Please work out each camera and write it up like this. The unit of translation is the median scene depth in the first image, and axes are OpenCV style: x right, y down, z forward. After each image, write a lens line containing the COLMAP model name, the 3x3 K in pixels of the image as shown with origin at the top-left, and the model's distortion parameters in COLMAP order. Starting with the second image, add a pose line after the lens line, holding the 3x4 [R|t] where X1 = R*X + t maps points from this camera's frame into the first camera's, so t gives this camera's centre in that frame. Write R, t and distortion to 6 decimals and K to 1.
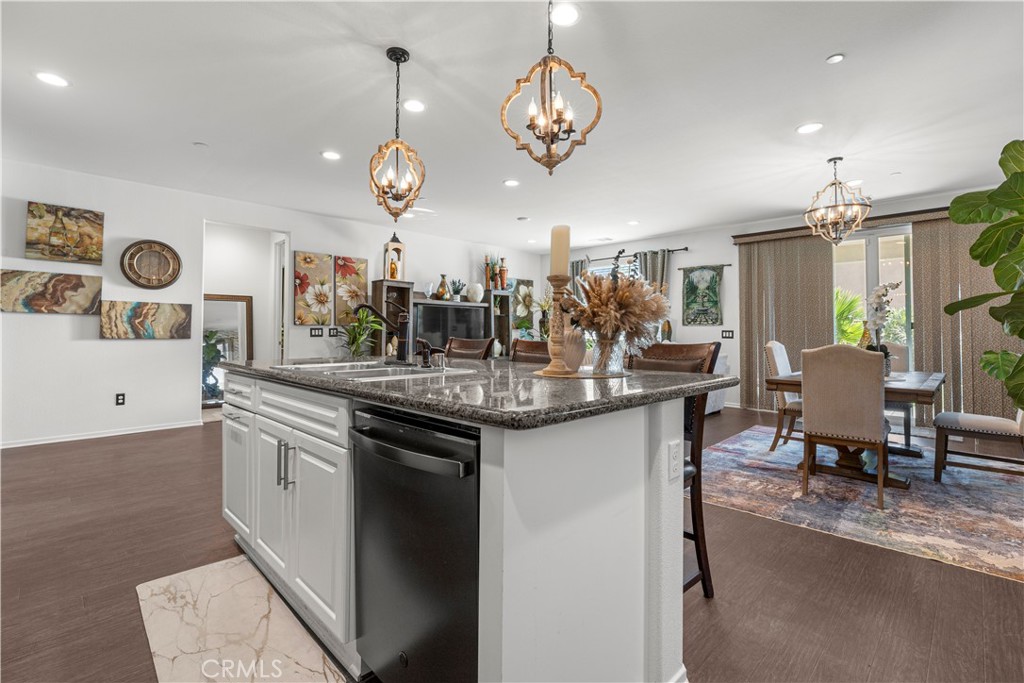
lens RADIAL K [[463.9, 0, 514.8], [0, 463.9, 318.6], [0, 0, 1]] dist [-0.000937, 0.000083]
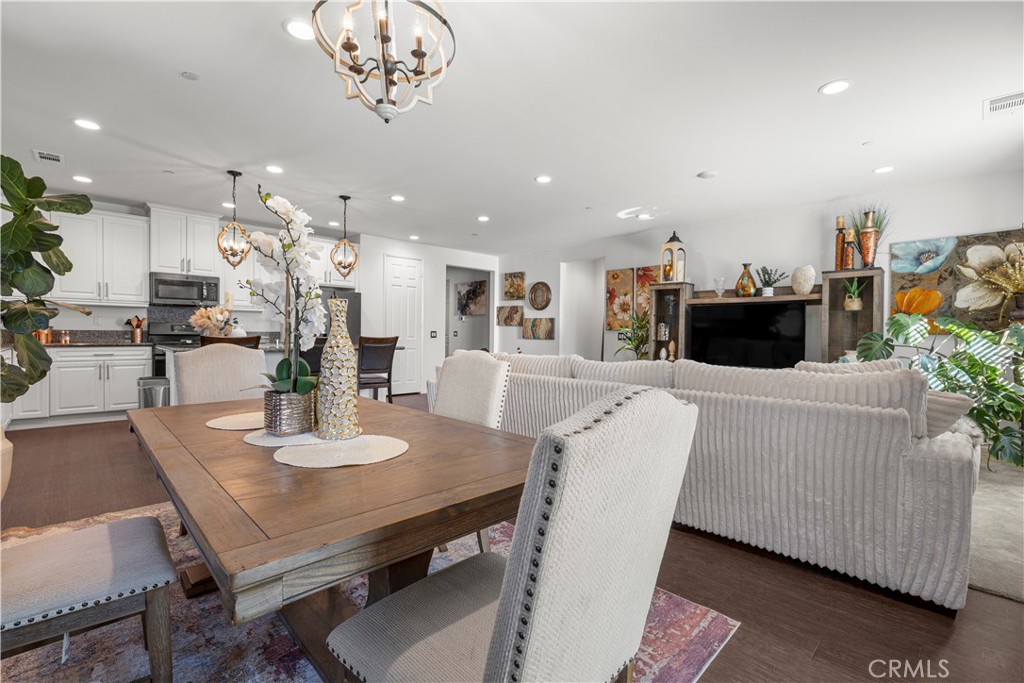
lens RADIAL K [[459.4, 0, 512.0], [0, 459.4, 341.5], [0, 0, 1]] dist [-0.001242, -0.000334]
pose [[-0.024689, 0.013742, -0.999601, 1.021399], [0.015572, 0.999789, 0.013360, 0.031034], [0.999574, -0.015235, -0.024898, 1.025251]]
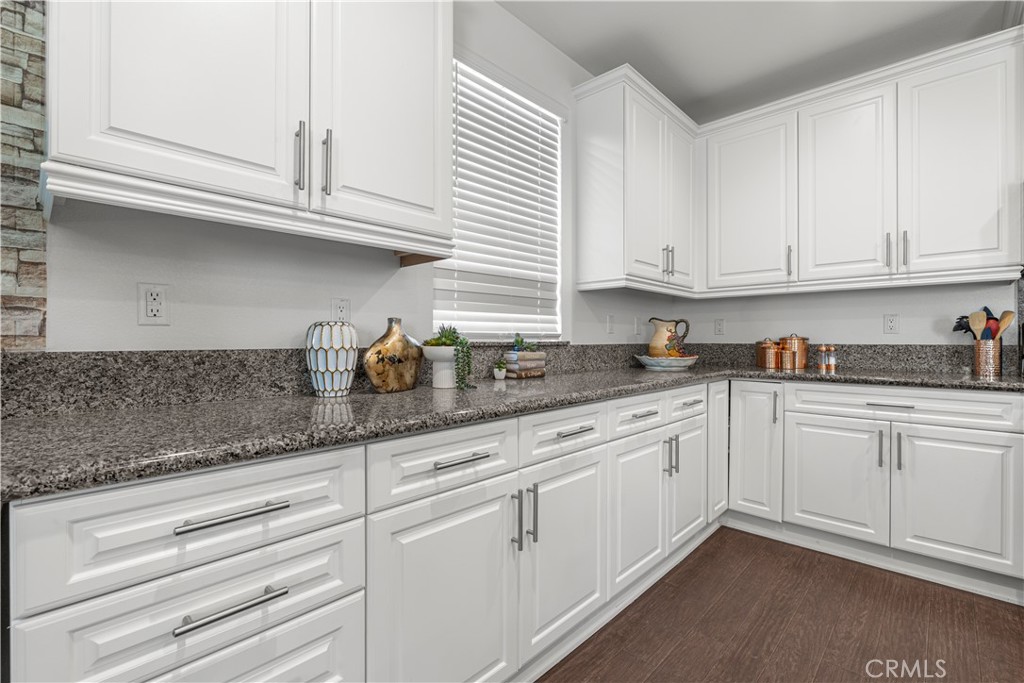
lens RADIAL K [[463.7, 0, 512.0], [0, 463.7, 341.5], [0, 0, 1]] dist [-0.002115, -0.000424]
pose [[-0.999411, -0.004842, -0.033980, 0.289098], [-0.004030, 0.999706, -0.023921, 0.011278], [0.034086, -0.023770, -0.999136, 0.423716]]
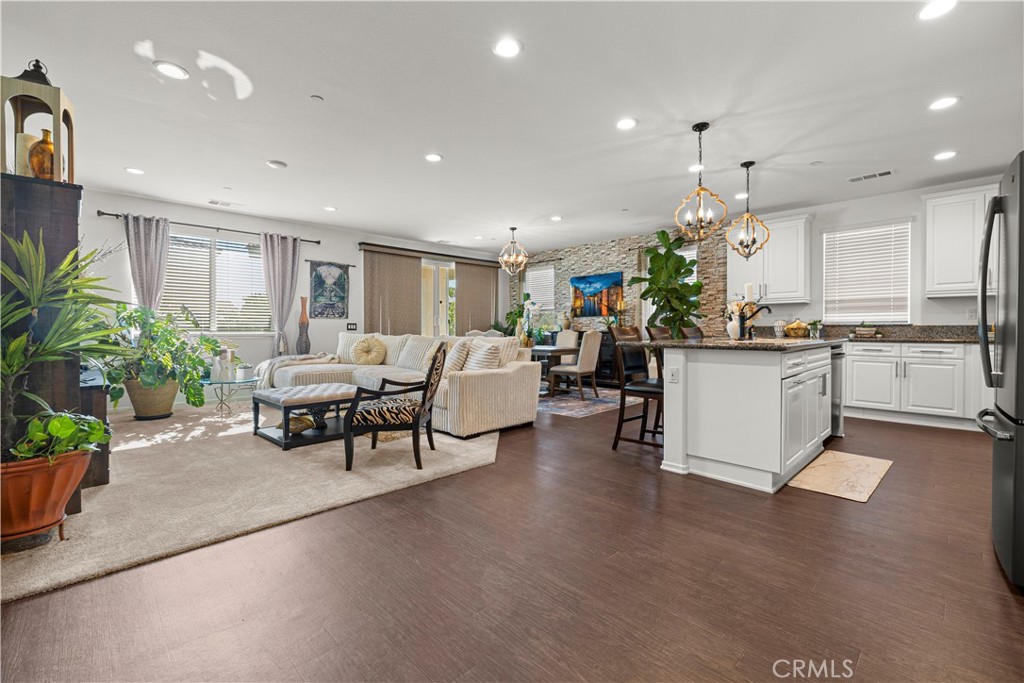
lens RADIAL K [[436.2, 0, 514.0], [0, 436.2, 330.7], [0, 0, 1]] dist [0.000152, -0.000004]
pose [[0.015100, -0.009975, 0.999836, -0.921040], [-0.028279, 0.999546, 0.010399, 0.032160], [-0.999486, -0.028431, 0.014811, 0.882033]]
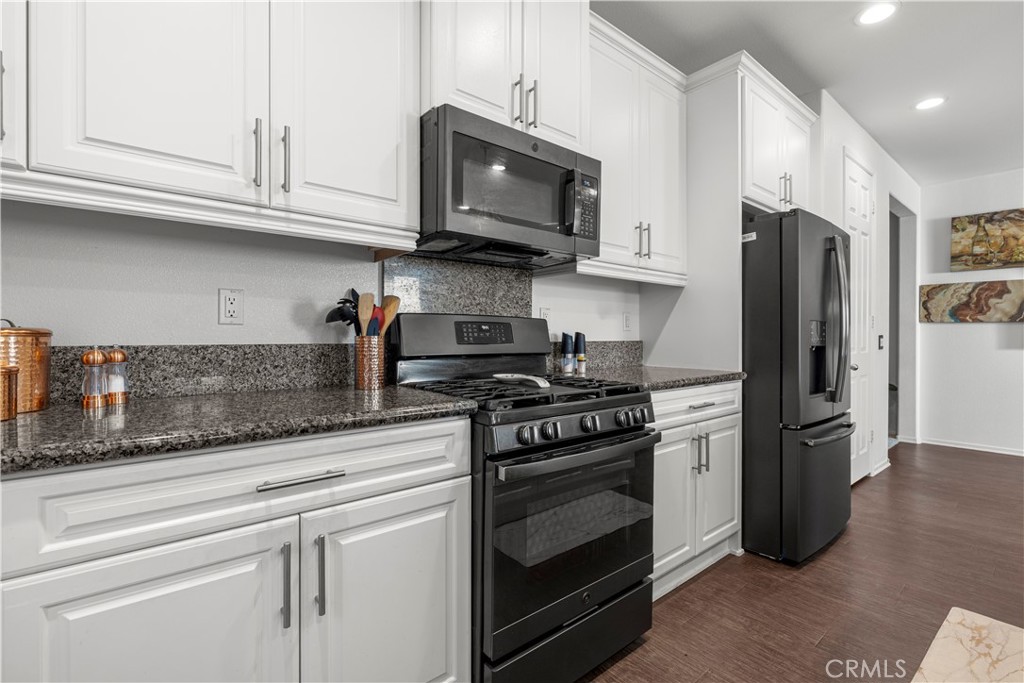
lens RADIAL K [[459.4, 0, 512.0], [0, 459.4, 341.5], [0, 0, 1]] dist [-0.001242, -0.000334]
pose [[-0.095069, 0.004911, -0.995459, 0.090106], [0.026193, 0.999654, 0.002430, 0.001494], [0.995126, -0.025843, -0.095165, 0.084369]]
